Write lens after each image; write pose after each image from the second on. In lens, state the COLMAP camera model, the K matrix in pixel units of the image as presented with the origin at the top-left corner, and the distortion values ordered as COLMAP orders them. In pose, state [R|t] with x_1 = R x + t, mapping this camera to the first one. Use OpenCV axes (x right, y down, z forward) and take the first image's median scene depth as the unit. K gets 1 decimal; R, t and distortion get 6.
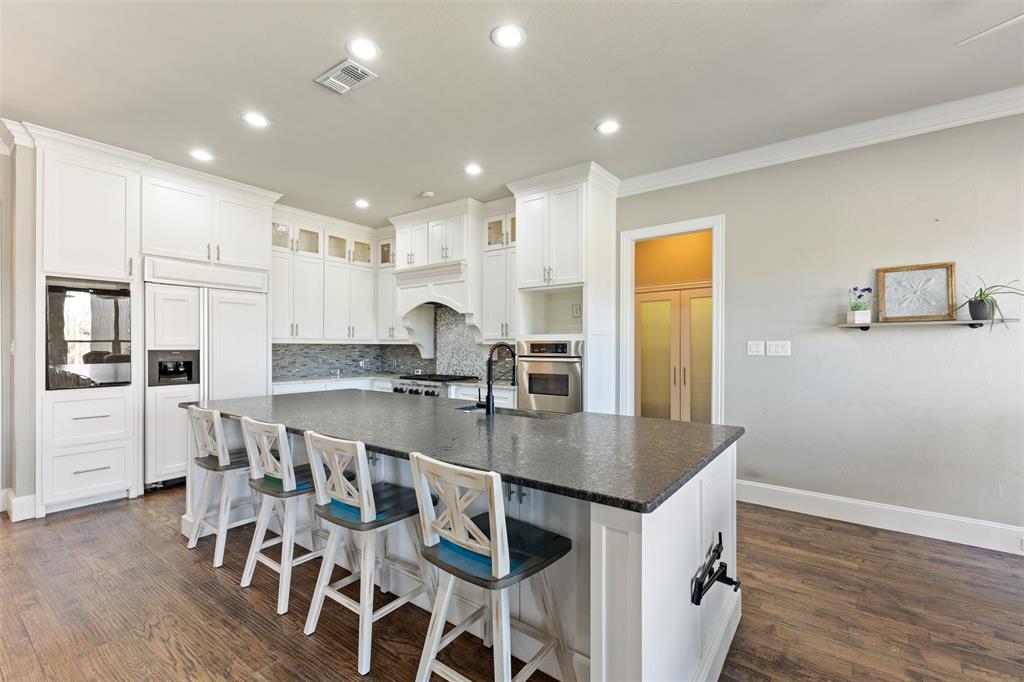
lens RADIAL K [[431.5, 0, 511.8], [0, 431.5, 345.6], [0, 0, 1]] dist [0.000207, -0.007212]
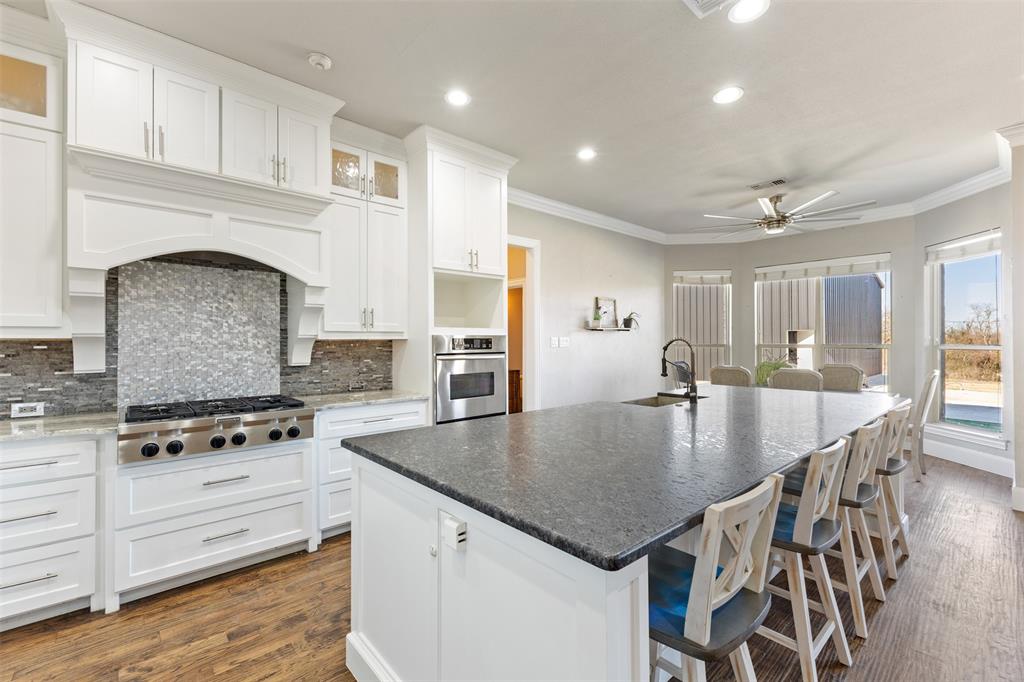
lens RADIAL K [[444.9, 0, 507.1], [0, 444.9, 337.6], [0, 0, 1]] dist [0.014558, -0.000862]
pose [[0.207323, 0.003479, 0.978266, -1.074813], [0.001275, 0.999992, -0.003827, -0.004425], [-0.978272, 0.002041, 0.207317, 1.014437]]
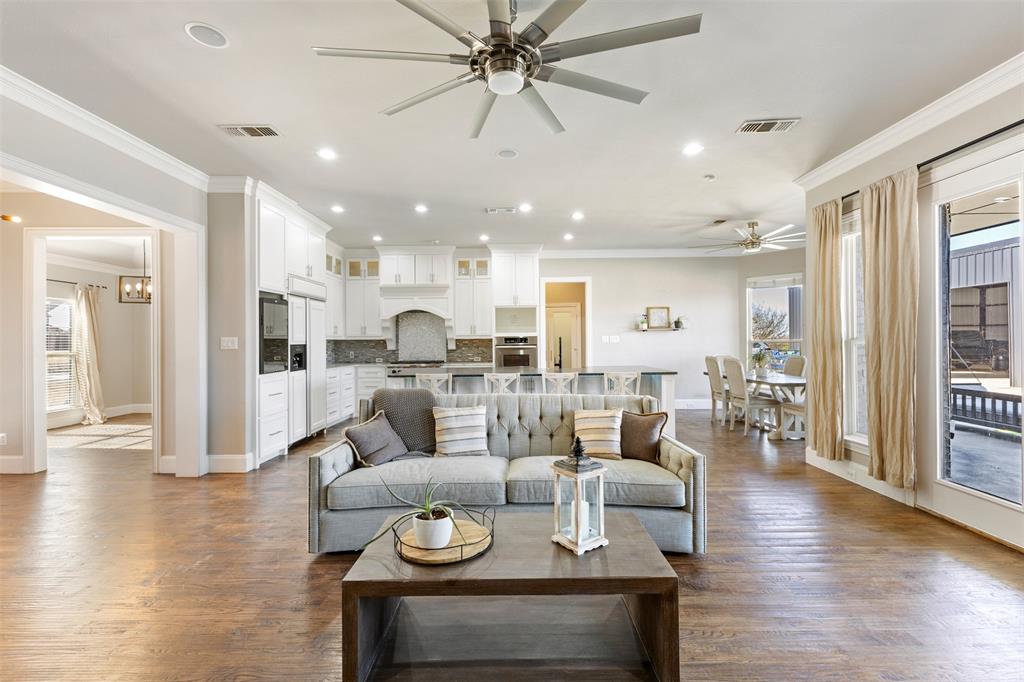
lens RADIAL K [[444.9, 0, 507.1], [0, 444.9, 337.6], [0, 0, 1]] dist [0.014558, -0.000862]
pose [[0.807988, -0.004807, 0.589180, -1.438092], [0.011971, 0.999894, -0.008258, 0.013508], [-0.589078, 0.013726, 0.807960, -0.672032]]
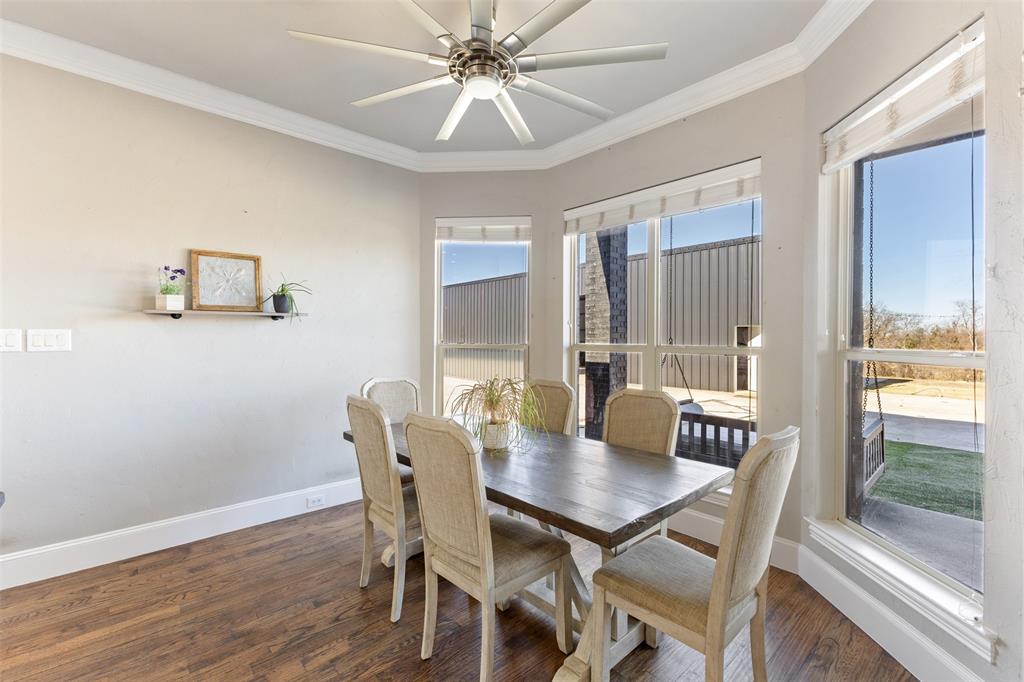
lens RADIAL K [[444.9, 0, 507.1], [0, 444.9, 337.6], [0, 0, 1]] dist [0.014558, -0.000862]
pose [[0.193741, -0.003268, 0.981047, 0.074906], [-0.003041, 0.999988, 0.003932, -0.002680], [-0.981048, -0.003745, 0.193729, 0.187352]]
